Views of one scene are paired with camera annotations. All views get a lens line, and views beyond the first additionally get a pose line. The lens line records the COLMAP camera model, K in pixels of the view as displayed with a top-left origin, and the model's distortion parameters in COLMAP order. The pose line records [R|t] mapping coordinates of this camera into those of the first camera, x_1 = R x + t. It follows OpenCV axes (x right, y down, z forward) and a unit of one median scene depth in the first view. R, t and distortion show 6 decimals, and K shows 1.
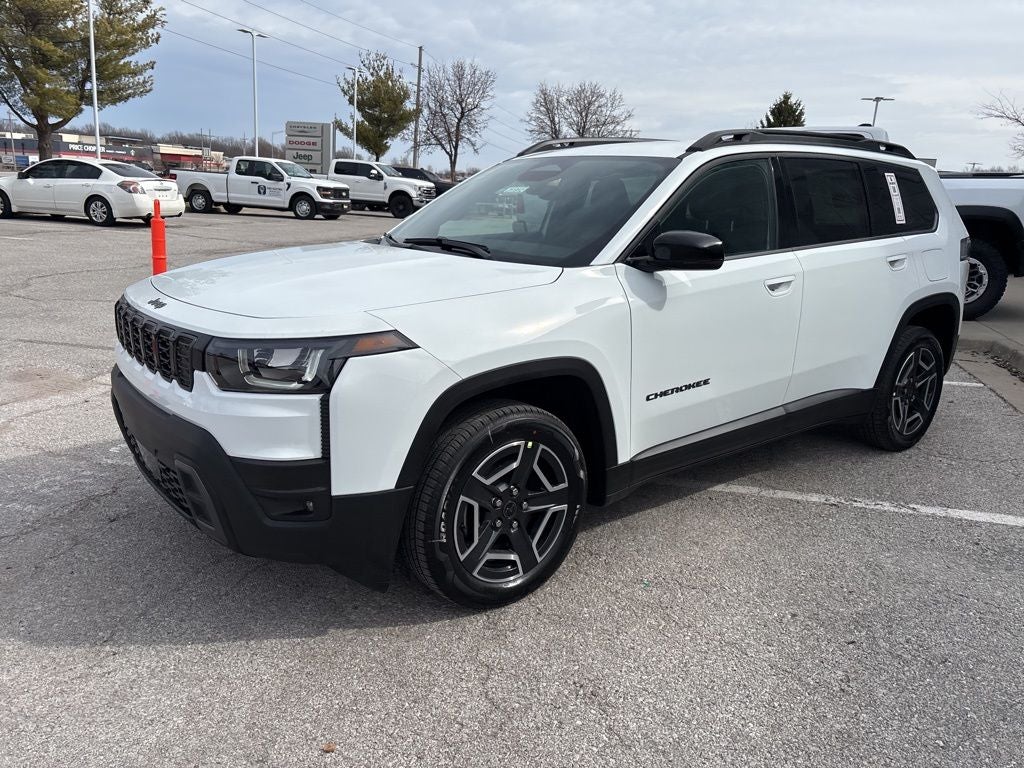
lens RADIAL K [[770.1, 0, 508.2], [0, 770.1, 378.4], [0, 0, 1]] dist [0.052815, -0.062268]
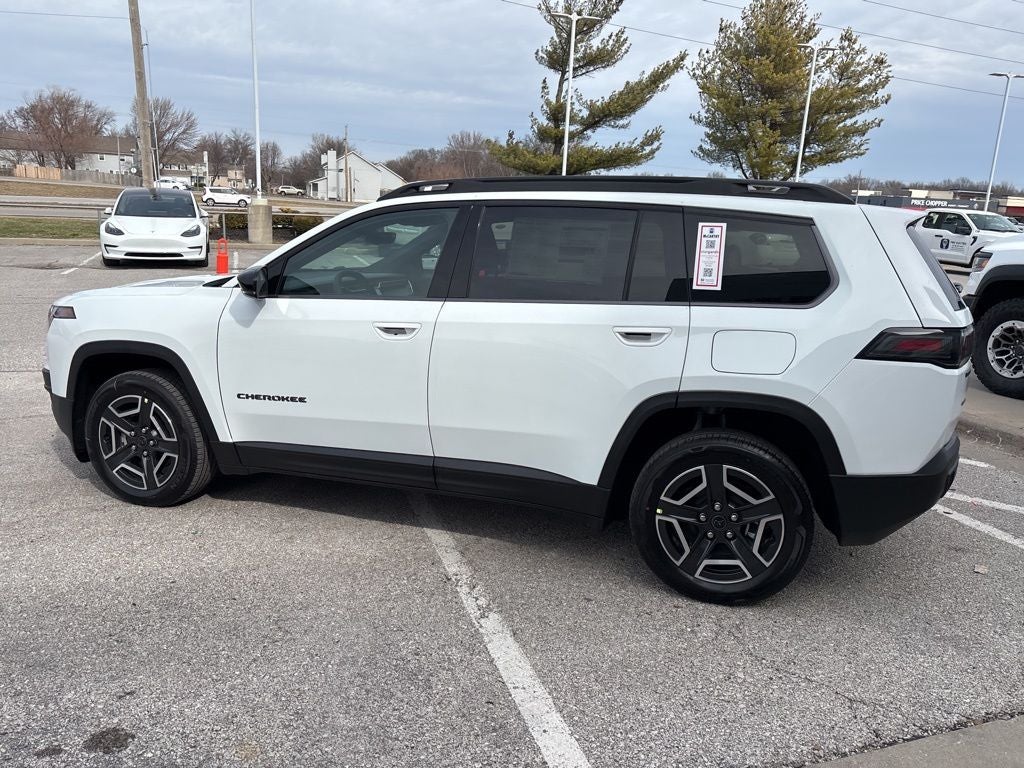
lens RADIAL K [[770.1, 0, 508.9], [0, 770.1, 380.7], [0, 0, 1]] dist [0.052815, -0.062268]
pose [[0.557704, 0.166235, -0.813223, 0.174909], [-0.217162, 0.974837, 0.050343, -0.019045], [0.801128, 0.148525, 0.579770, 0.074440]]
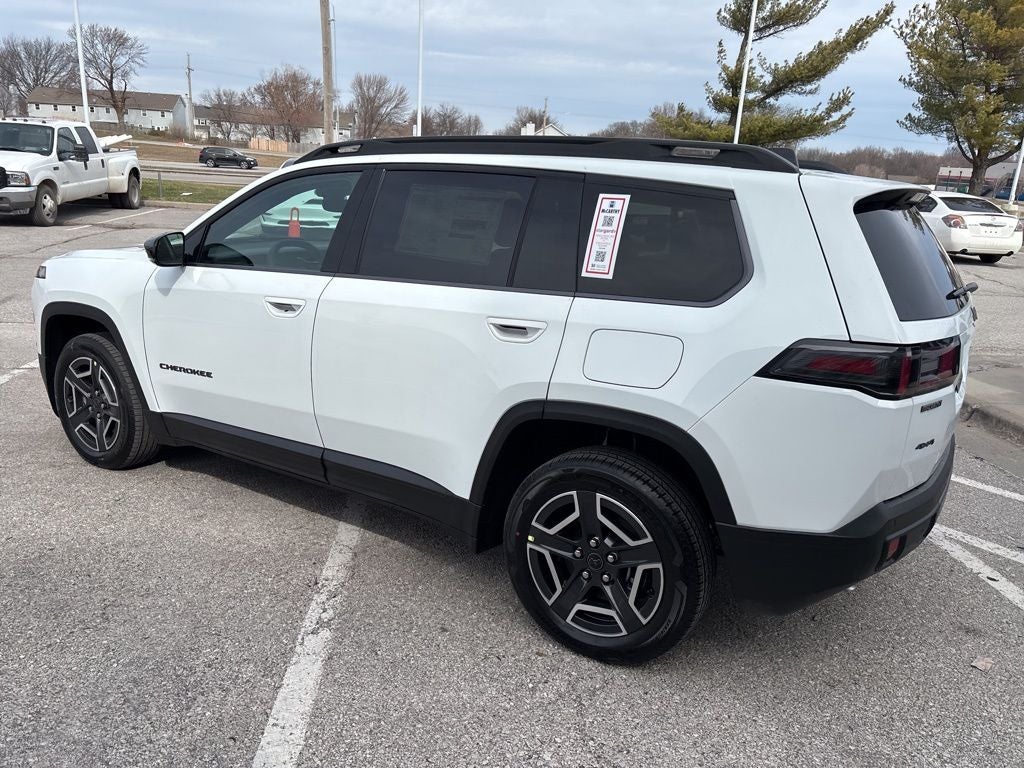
lens RADIAL K [[770.1, 0, 509.0], [0, 770.1, 389.9], [0, 0, 1]] dist [0.052815, -0.062268]
pose [[0.335492, 0.235774, -0.912061, 0.180625], [-0.264454, 0.952813, 0.149032, -0.032251], [0.904162, 0.191200, 0.382013, 0.125063]]
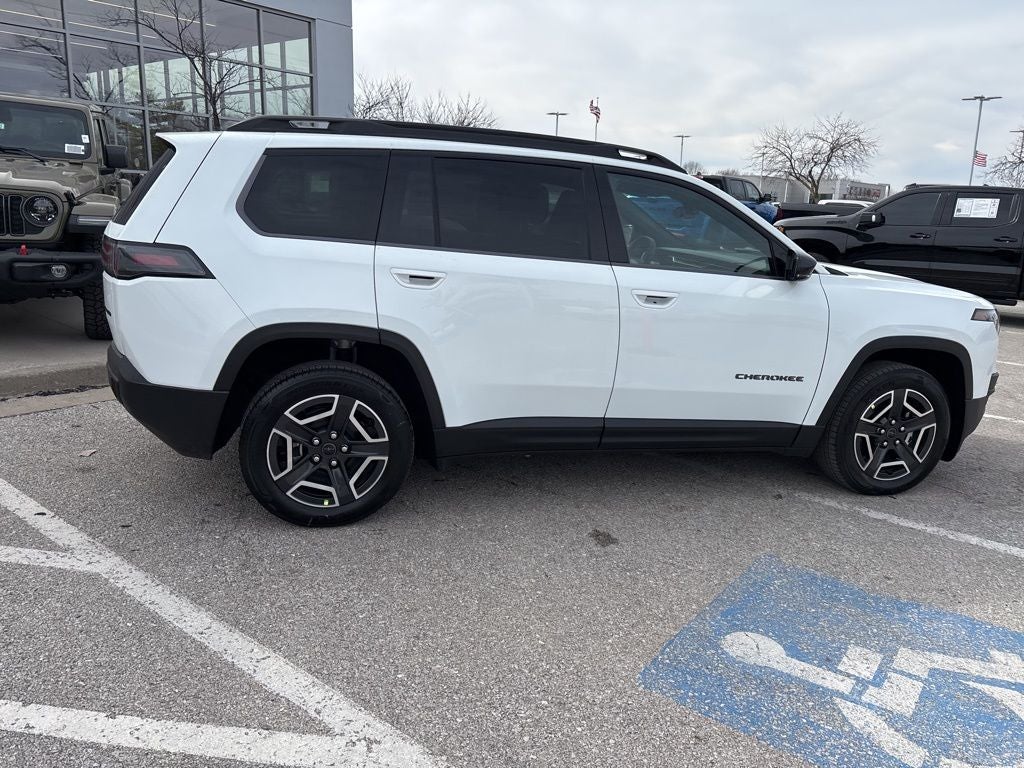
lens RADIAL K [[770.1, 0, 508.8], [0, 770.1, 377.4], [0, 0, 1]] dist [0.052815, -0.062268]
pose [[-0.921667, -0.165984, 0.350684, -0.025736], [0.011889, 0.891361, 0.453139, -0.083849], [-0.387800, 0.421812, -0.819564, 0.329316]]
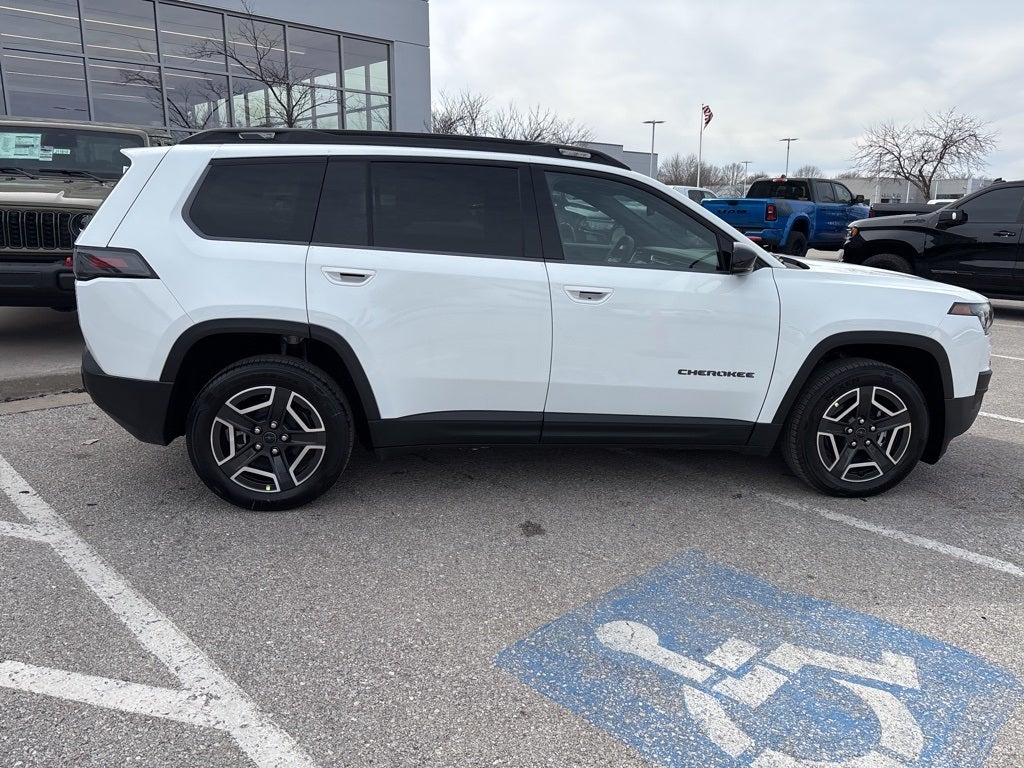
lens RADIAL K [[770.1, 0, 509.6], [0, 770.1, 378.9], [0, 0, 1]] dist [0.052815, -0.062268]
pose [[-0.863909, -0.163223, 0.476466, -0.056959], [0.070506, 0.897520, 0.435301, -0.081333], [-0.498689, 0.409655, -0.763867, 0.319584]]
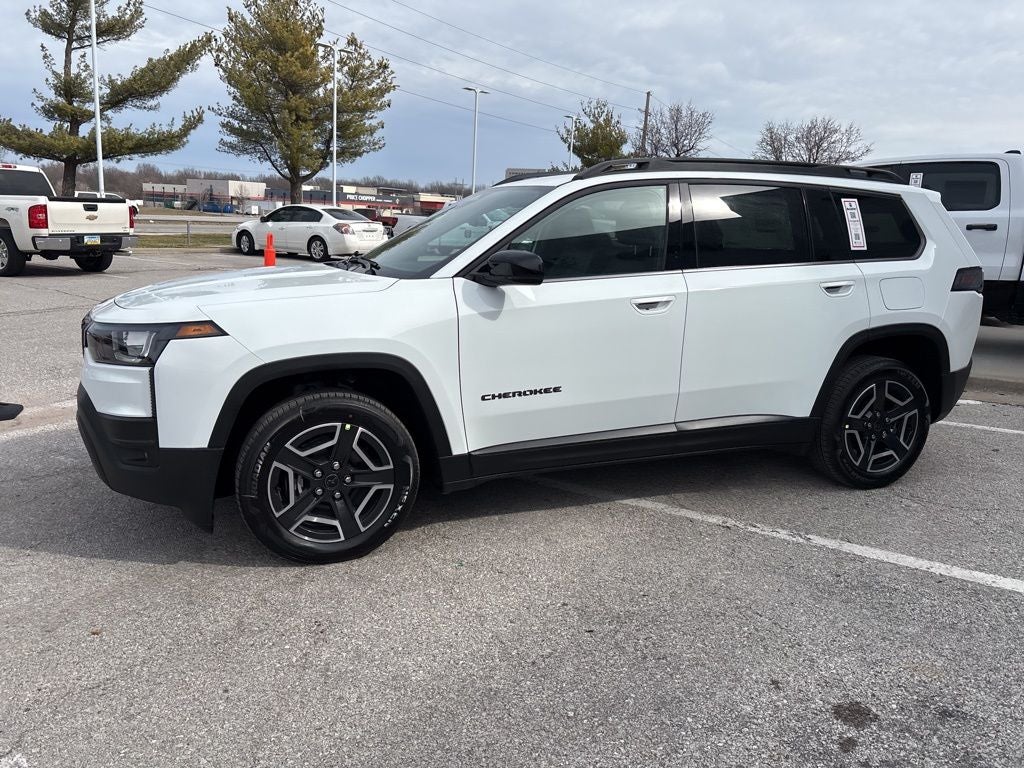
lens RADIAL K [[770.1, 0, 508.1], [0, 770.1, 374.3], [0, 0, 1]] dist [0.052815, -0.062268]
pose [[0.955309, 0.049086, -0.291506, 0.064992], [-0.065654, 0.996720, -0.047322, 0.004996], [0.288227, 0.064345, 0.955398, -0.006463]]
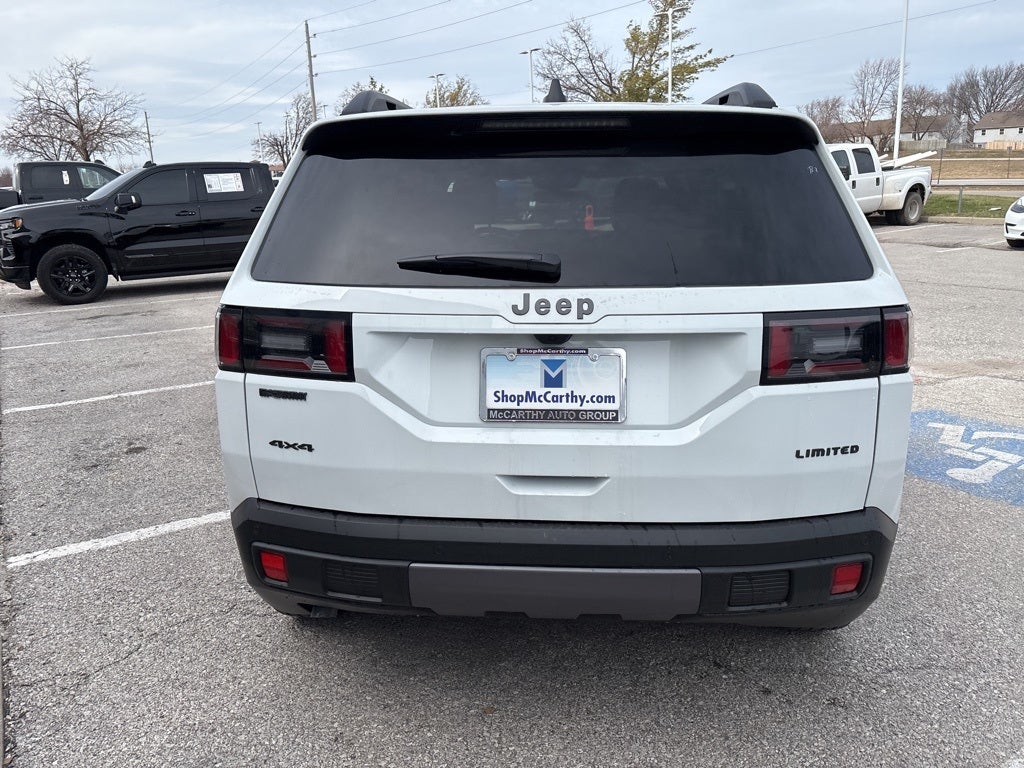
lens RADIAL K [[770.1, 0, 507.0], [0, 770.1, 379.3], [0, 0, 1]] dist [0.052815, -0.062268]
pose [[-0.665752, 0.160874, -0.728625, 0.152151], [-0.182783, 0.911571, 0.368278, -0.060962], [0.723440, 0.378362, -0.577475, 0.259953]]
